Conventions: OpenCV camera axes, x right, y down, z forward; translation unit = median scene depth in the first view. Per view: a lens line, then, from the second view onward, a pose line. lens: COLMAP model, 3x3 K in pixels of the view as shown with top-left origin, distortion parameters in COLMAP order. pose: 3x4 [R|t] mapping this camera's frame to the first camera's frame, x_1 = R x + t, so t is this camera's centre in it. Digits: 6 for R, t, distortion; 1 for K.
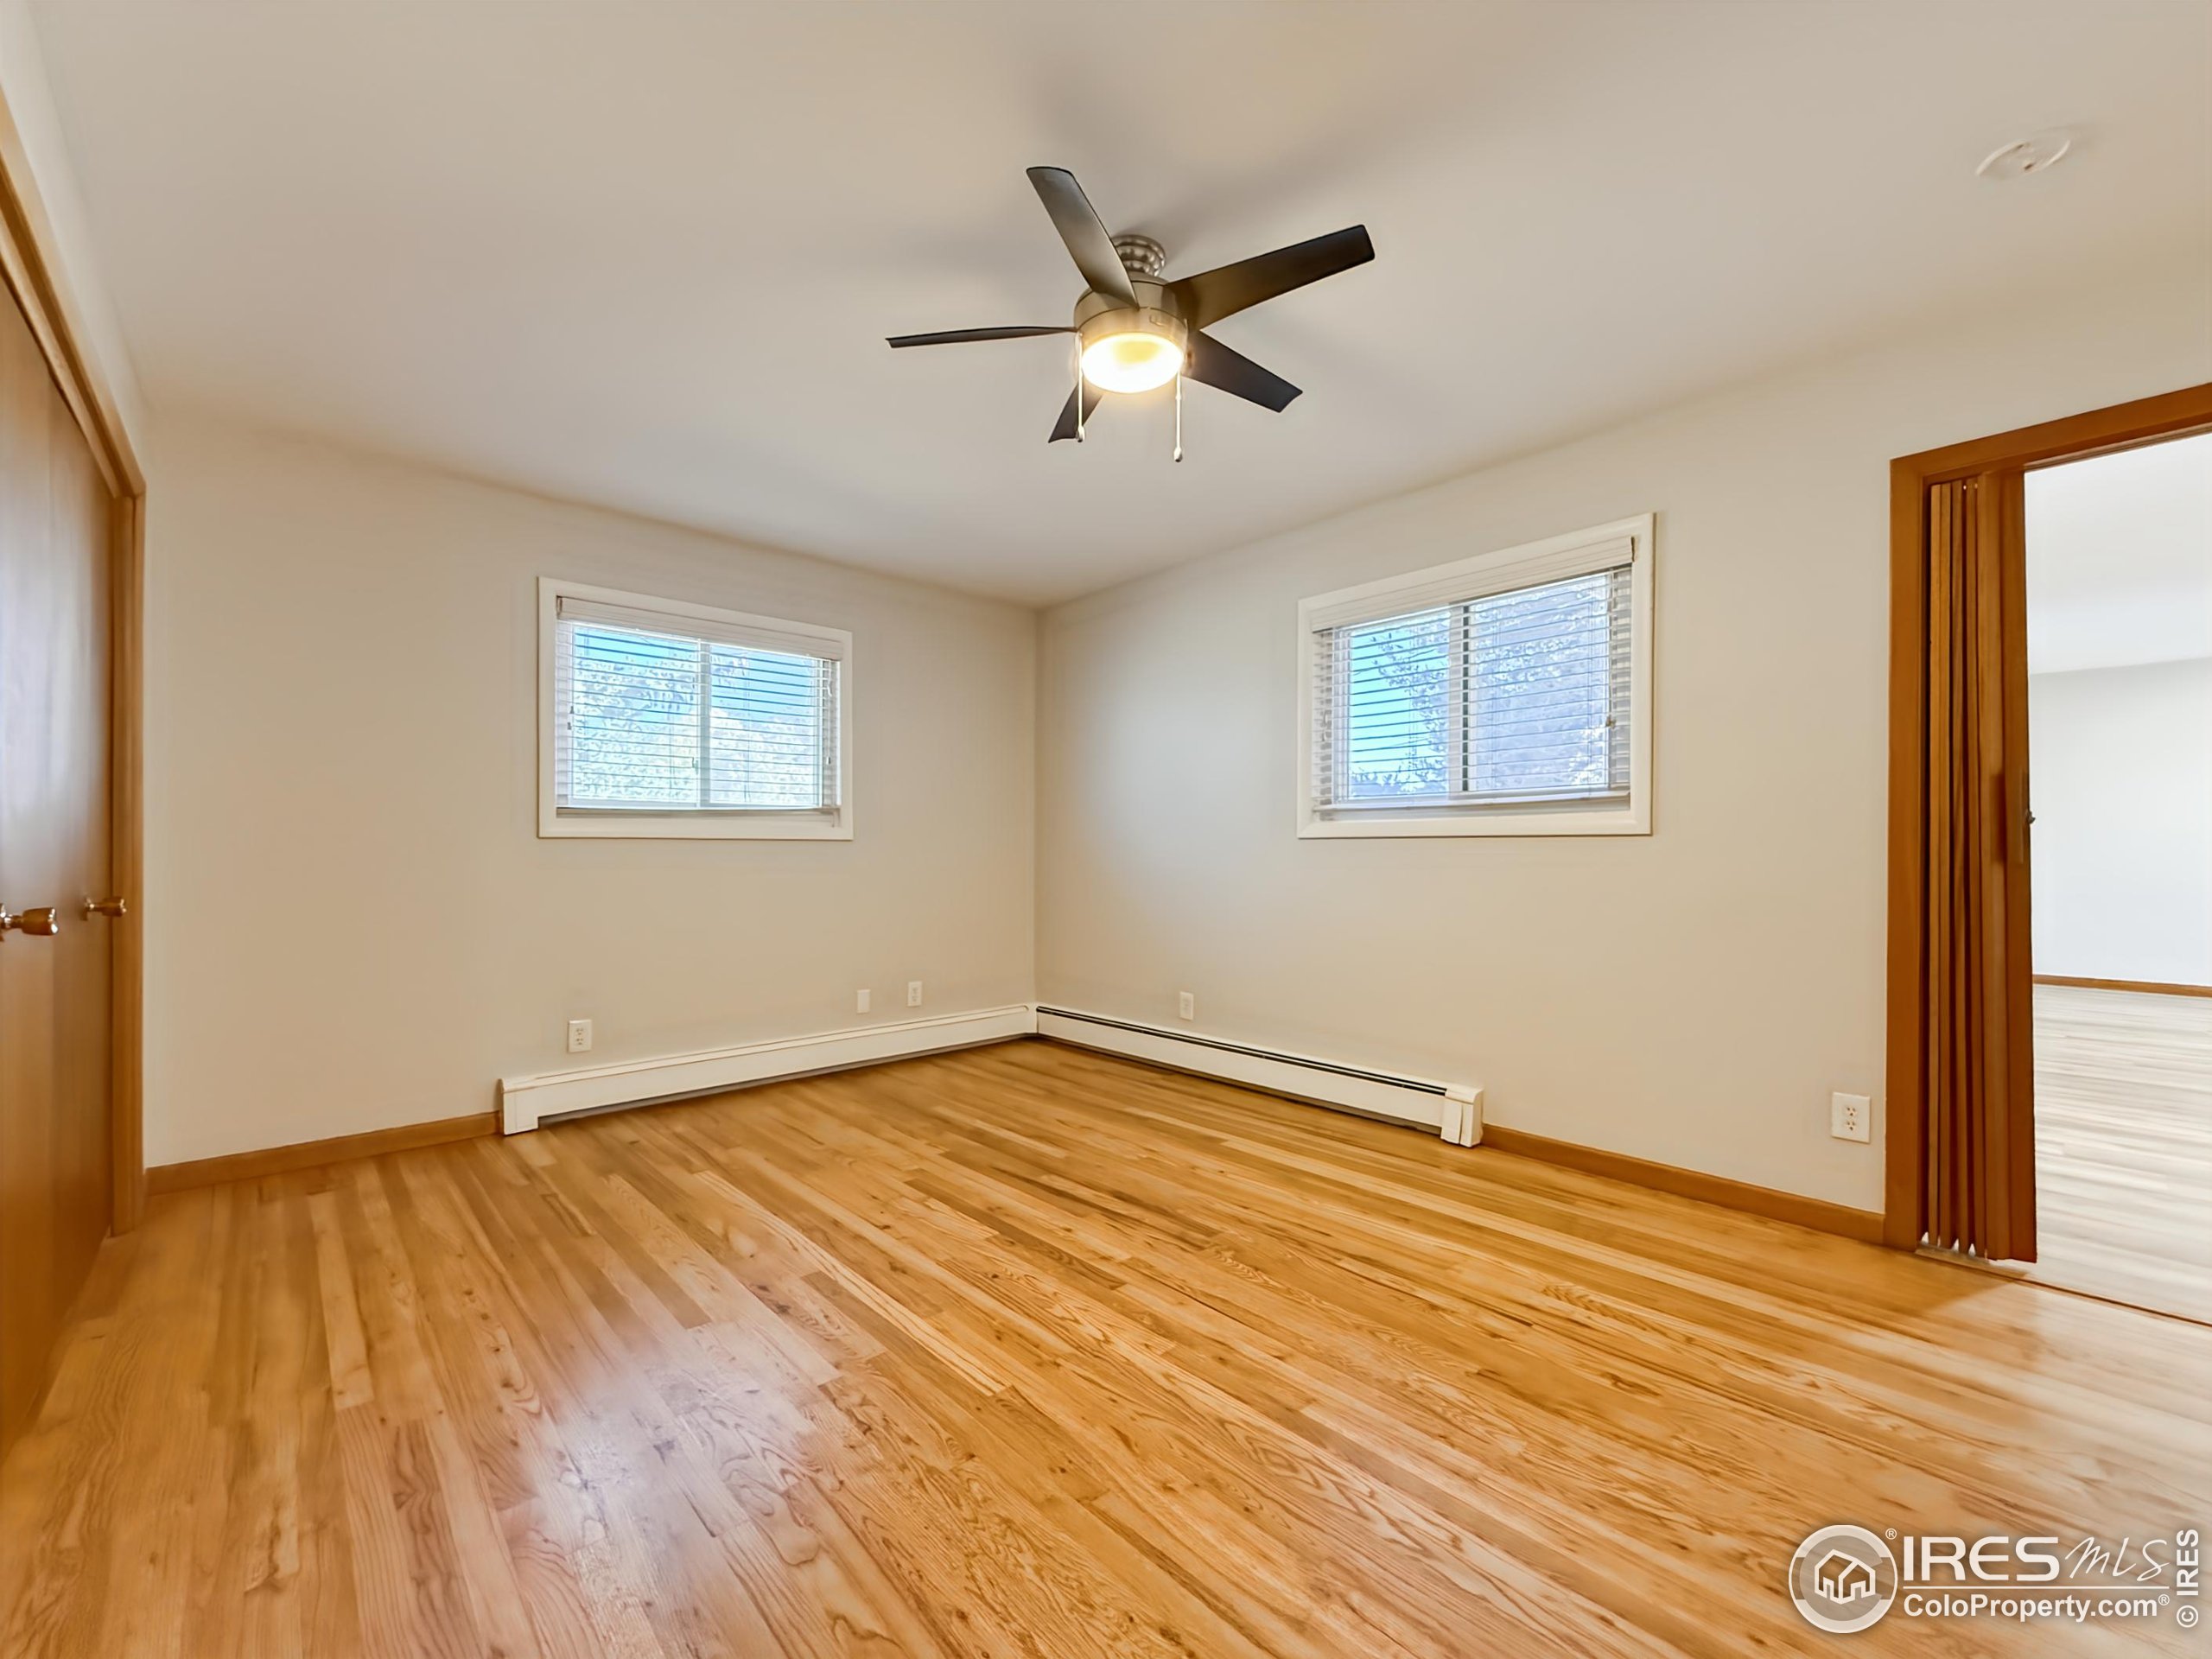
lens RADIAL K [[936.9, 0, 1106.0], [0, 936.9, 851.7], [0, 0, 1]] dist [0.000866, -0.000038]
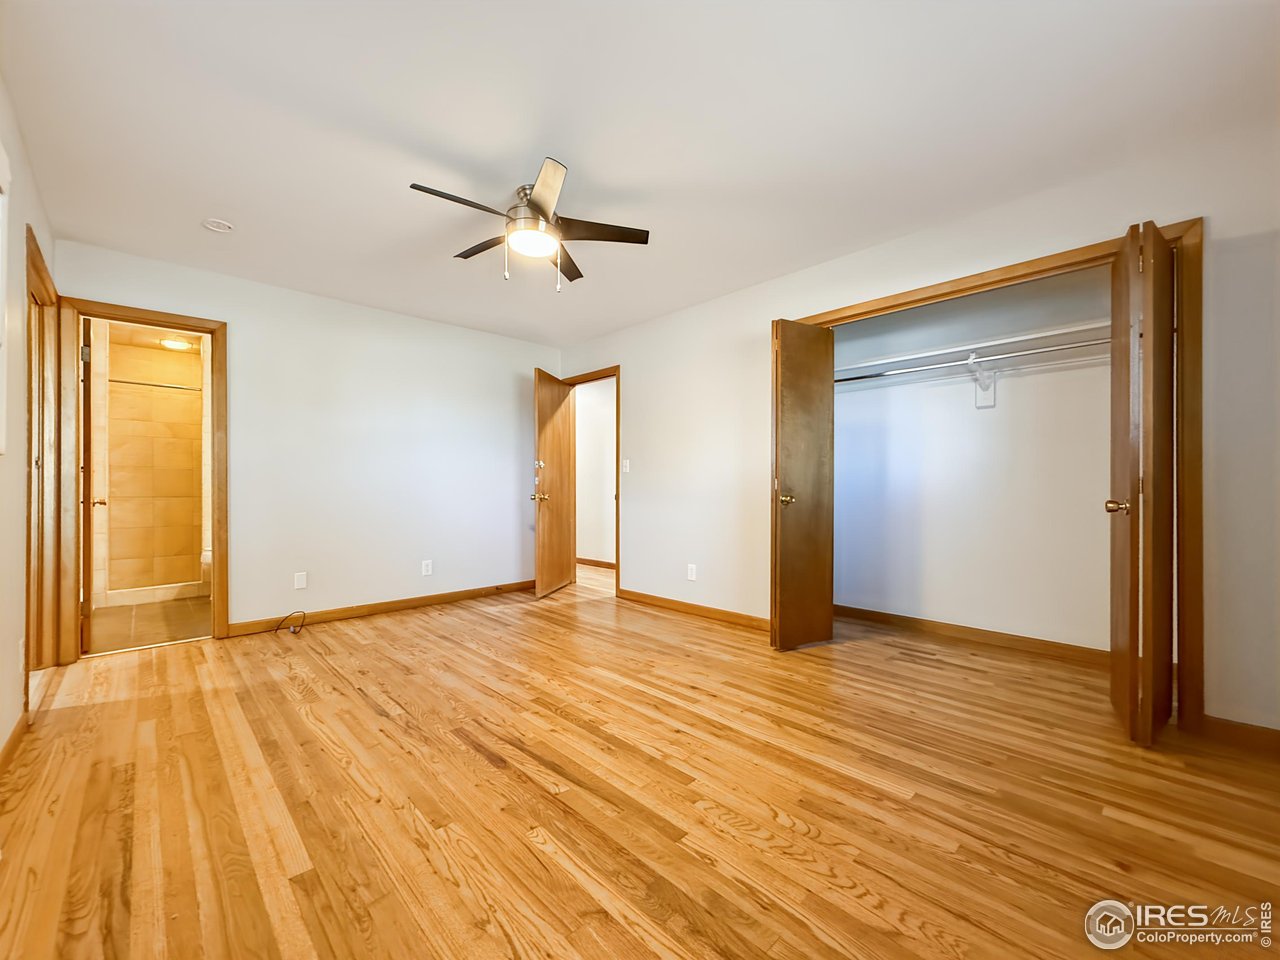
lens RADIAL K [[542.2, 0, 640.0], [0, 542.2, 492.9], [0, 0, 1]] dist [0.000866, -0.000038]
pose [[-0.999805, -0.000225, -0.019726, -0.168413], [-0.000205, 0.999999, -0.000997, 0.030317], [0.019726, -0.000993, -0.999805, 1.956100]]
